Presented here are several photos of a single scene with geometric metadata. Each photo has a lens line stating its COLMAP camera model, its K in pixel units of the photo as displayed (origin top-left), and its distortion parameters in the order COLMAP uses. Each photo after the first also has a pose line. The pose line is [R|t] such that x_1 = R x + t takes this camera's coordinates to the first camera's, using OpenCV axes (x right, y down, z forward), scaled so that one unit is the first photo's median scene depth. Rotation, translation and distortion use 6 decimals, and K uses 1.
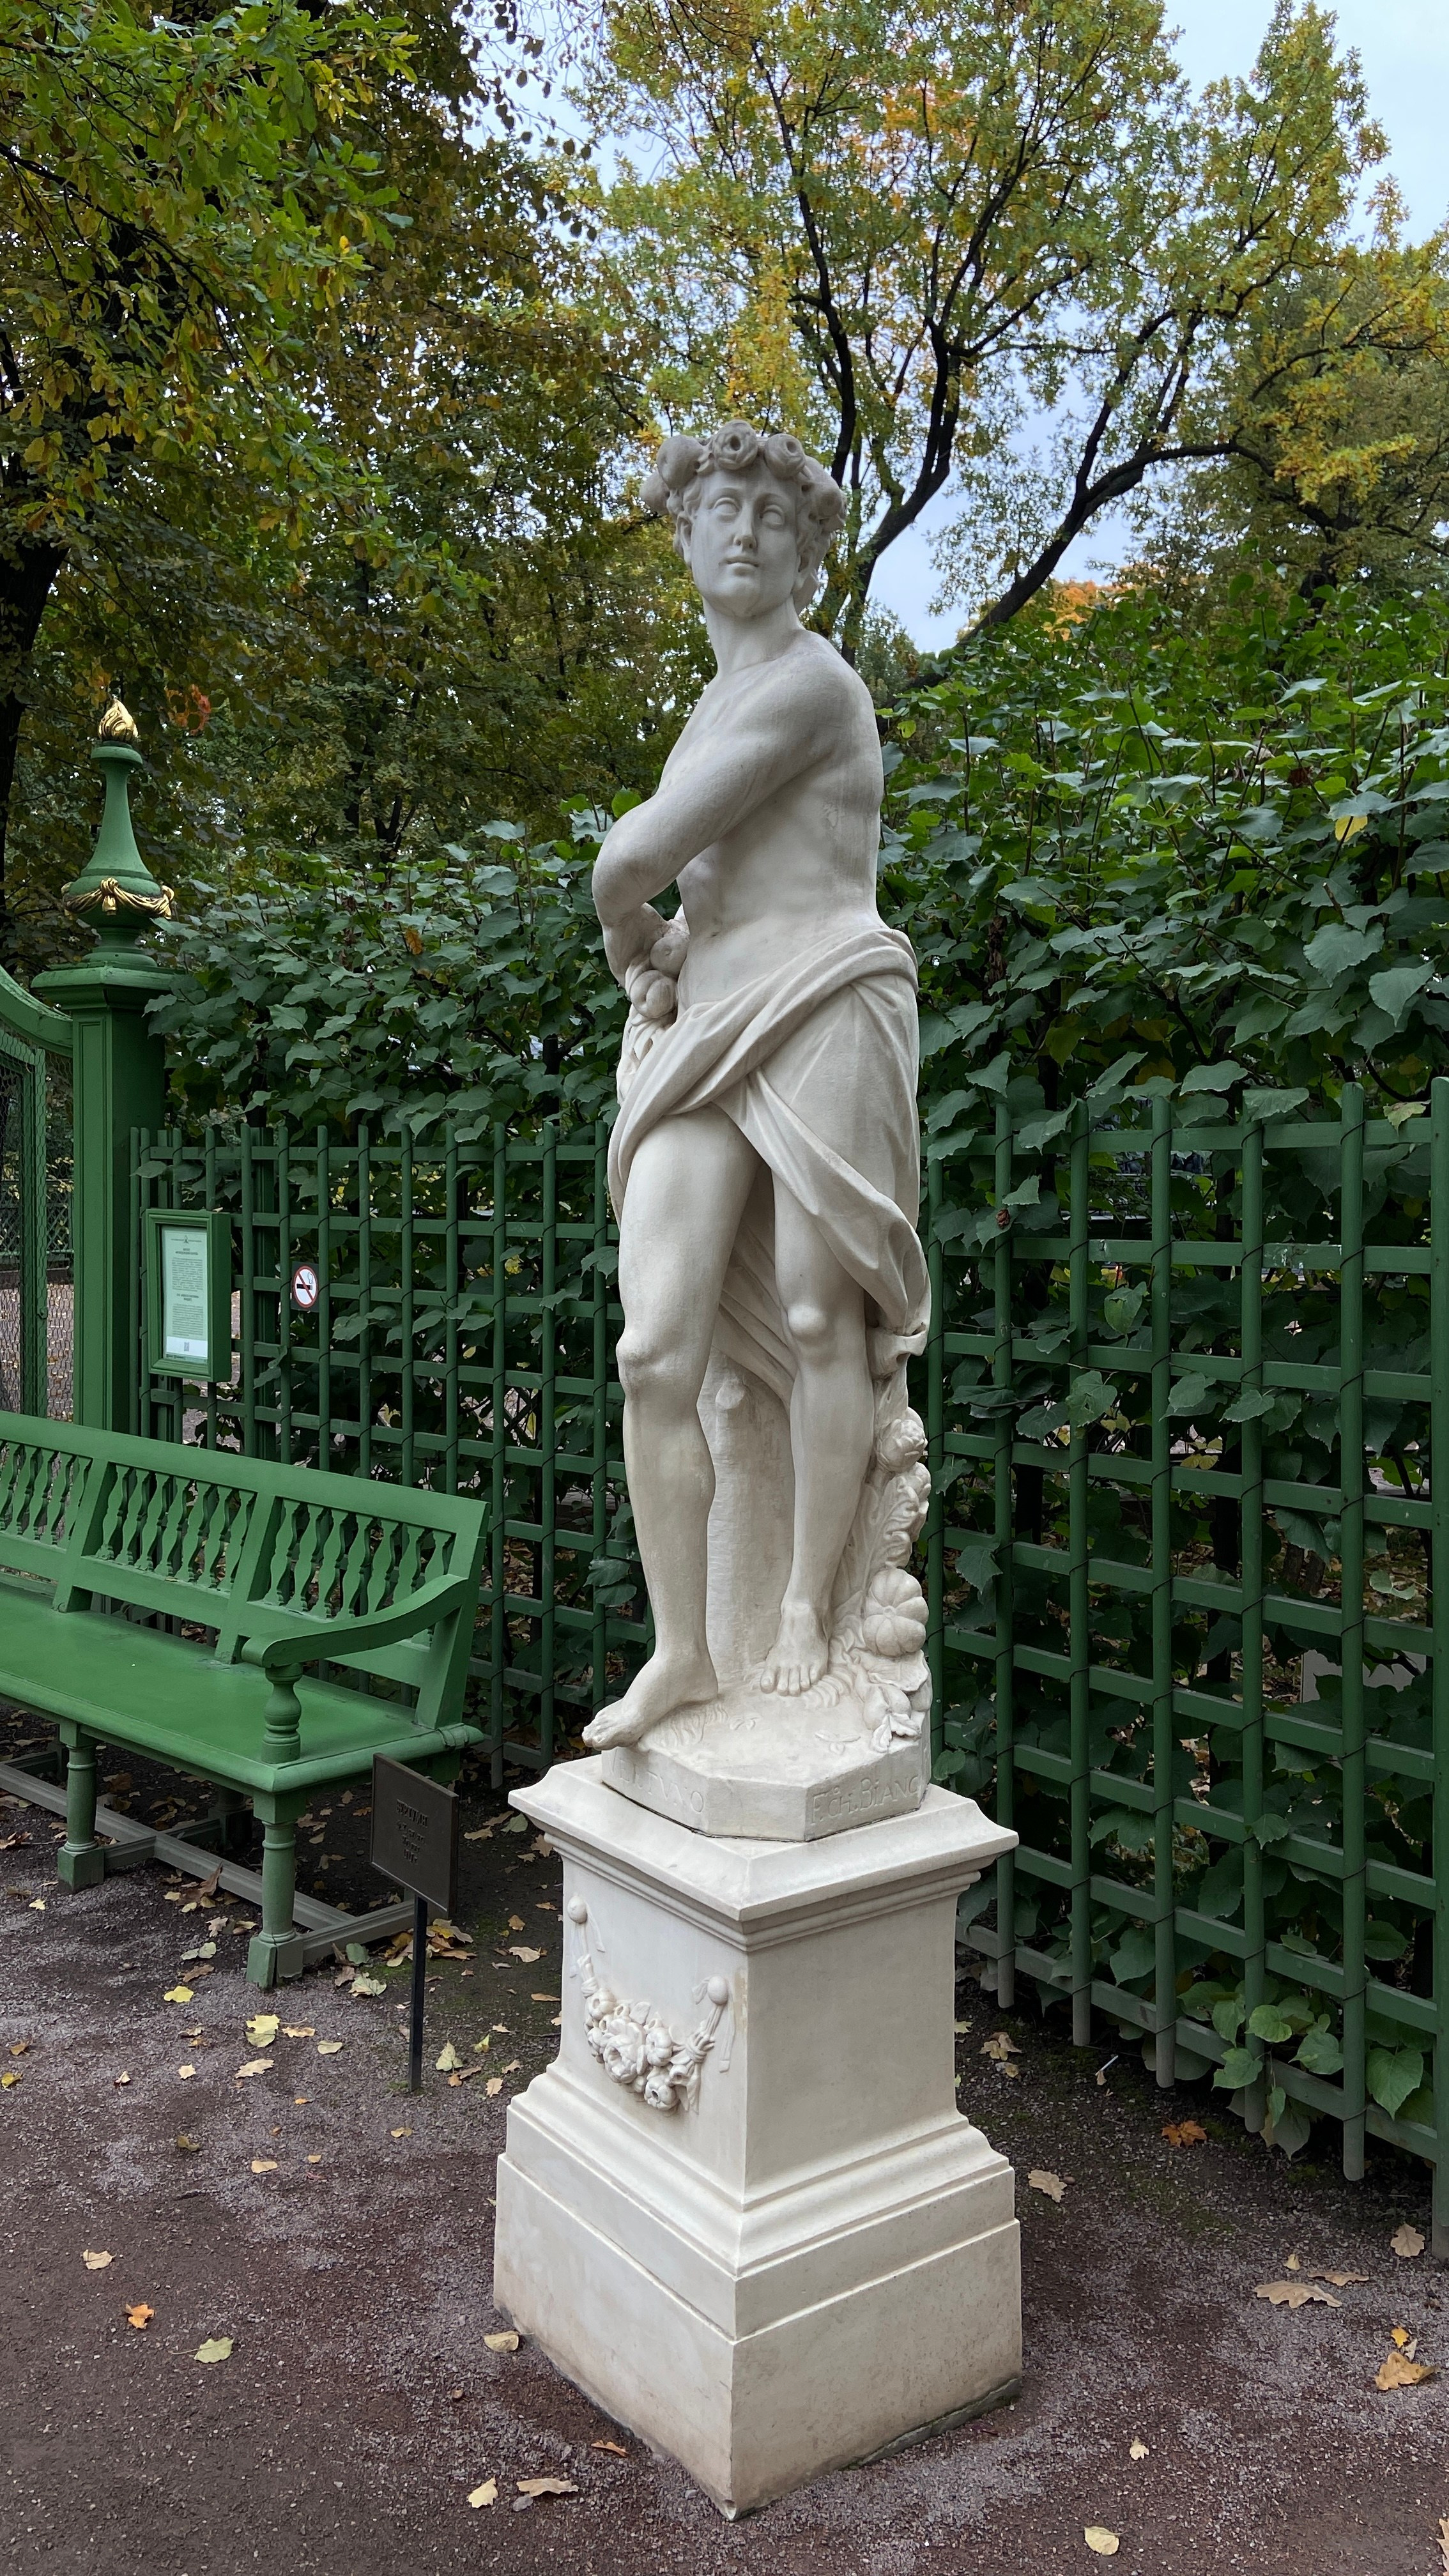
lens RADIAL K [[1990.5, 0, 730.2], [0, 1990.5, 1269.4], [0, 0, 1]] dist [0.136645, -0.156909]
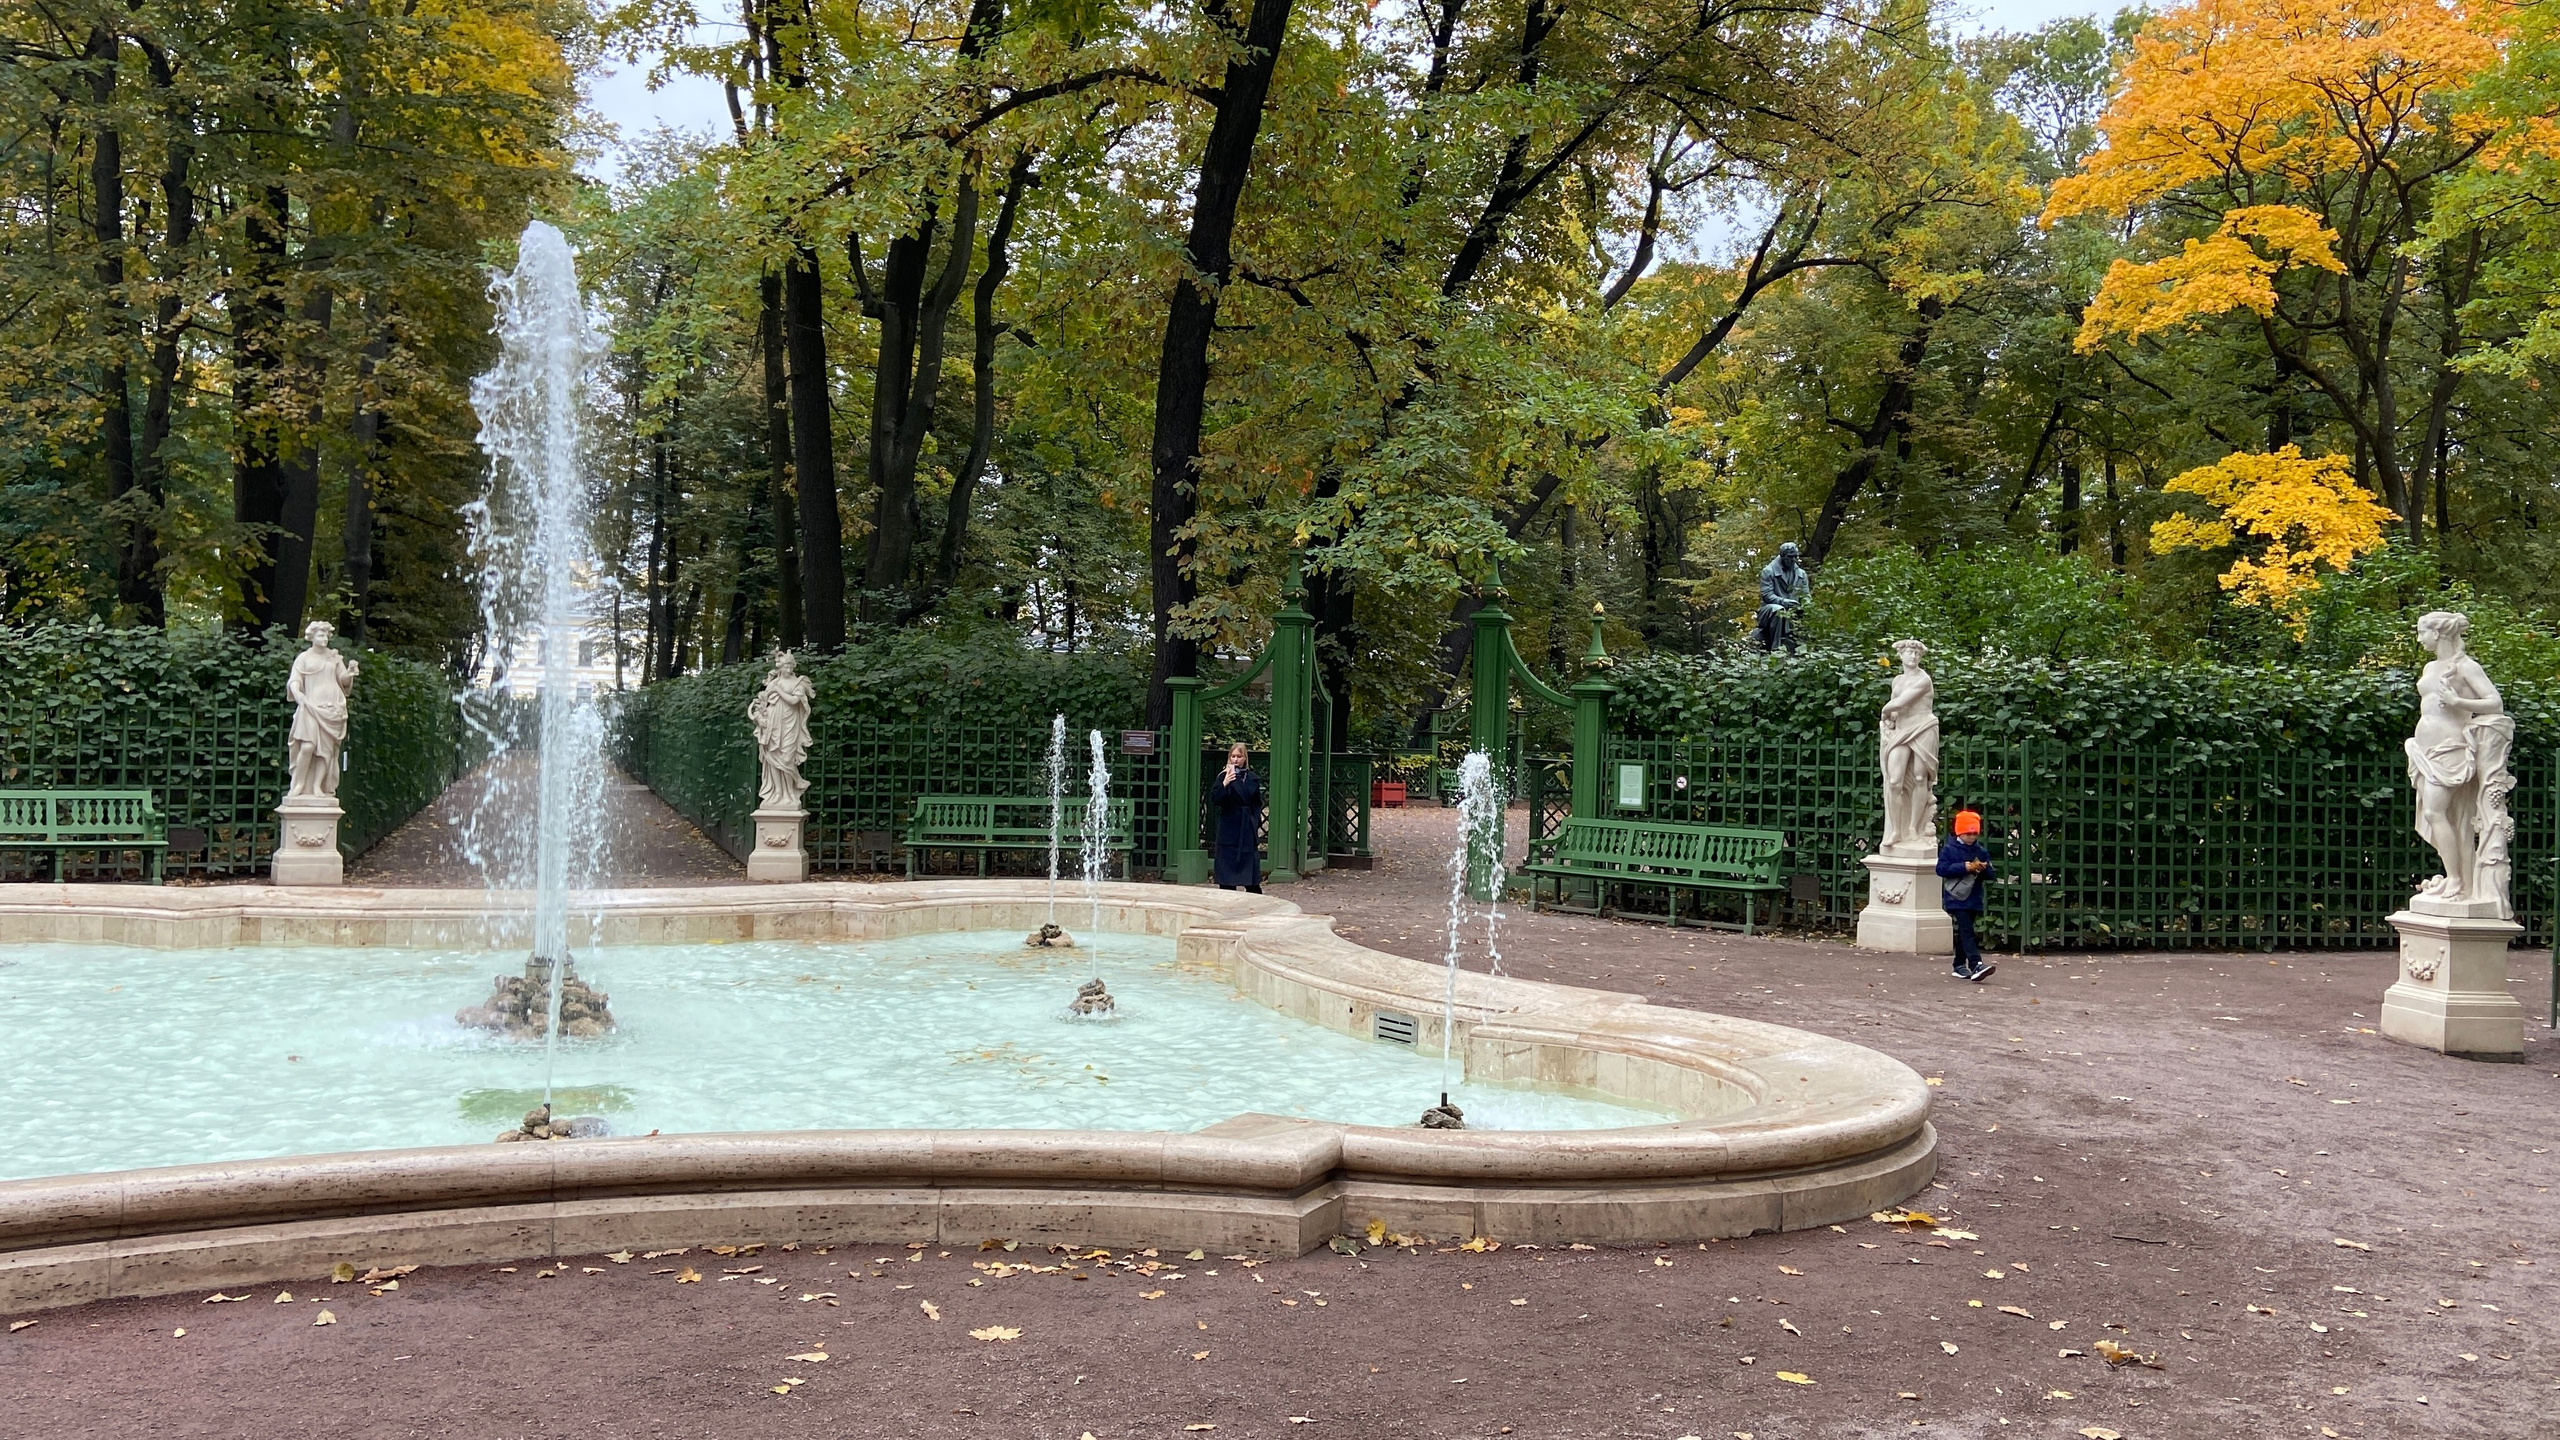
lens RADIAL K [[1978.1, 0, 1280.0], [0, 1978.1, 720.0], [0, 0, 1]] dist [0.136645, -0.156909]
pose [[0.999809, 0.019251, -0.003373, -1.201988], [-0.019412, 0.998172, -0.057231, 0.148906], [0.002265, 0.057285, 0.998355, -3.254638]]
